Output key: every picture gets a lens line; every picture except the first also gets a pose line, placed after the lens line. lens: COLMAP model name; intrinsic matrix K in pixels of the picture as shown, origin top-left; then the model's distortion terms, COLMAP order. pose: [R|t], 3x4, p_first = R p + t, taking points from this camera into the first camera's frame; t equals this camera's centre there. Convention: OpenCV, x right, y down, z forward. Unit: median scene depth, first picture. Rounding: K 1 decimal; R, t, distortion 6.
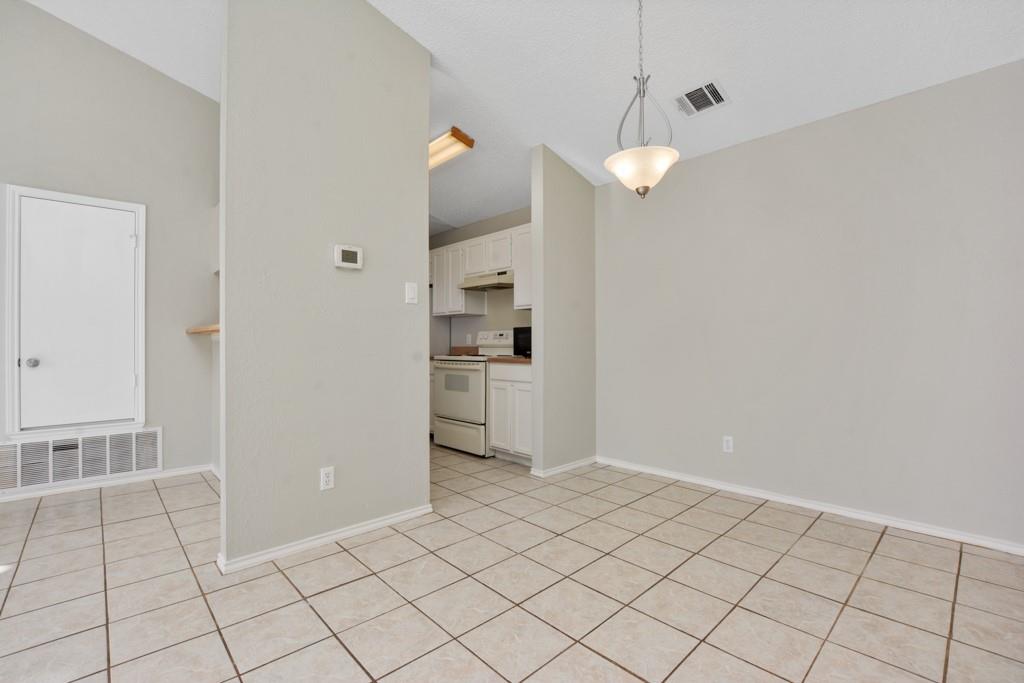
lens RADIAL K [[451.6, 0, 504.7], [0, 451.6, 347.3], [0, 0, 1]] dist [0.000477, -0.000532]
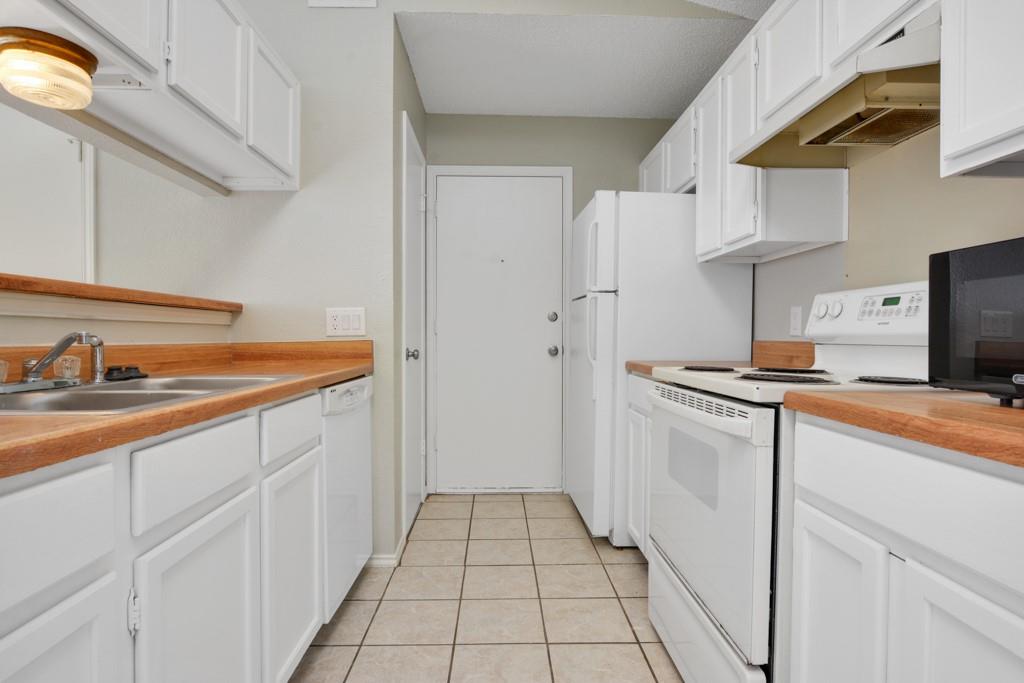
lens RADIAL K [[539.4, 0, 511.1], [0, 539.4, 340.5], [0, 0, 1]] dist [-0.010281, 0.002693]
pose [[0.755315, 0.013095, -0.655232, 0.031363], [-0.011245, 0.999912, 0.007020, -0.002969], [0.655266, 0.002066, 0.755395, 0.597569]]
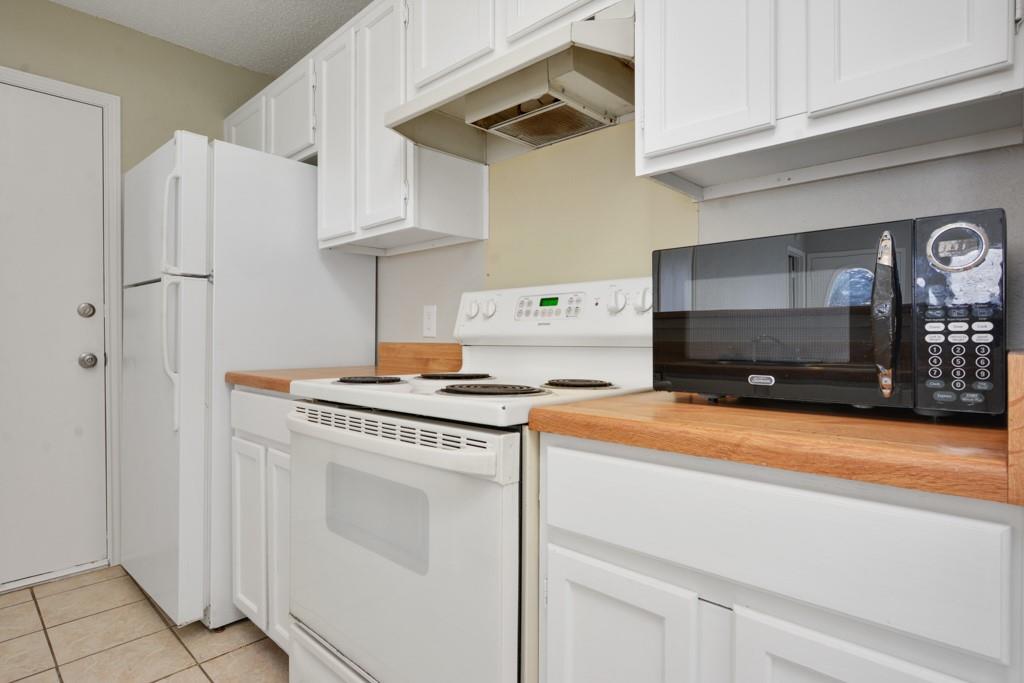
lens RADIAL K [[539.4, 0, 511.1], [0, 539.4, 340.5], [0, 0, 1]] dist [-0.010281, 0.002693]
pose [[0.997675, 0.001779, 0.068126, -0.051887], [-0.001807, 0.999998, 0.000339, -0.003758], [-0.068125, -0.000461, 0.997677, 0.670727]]
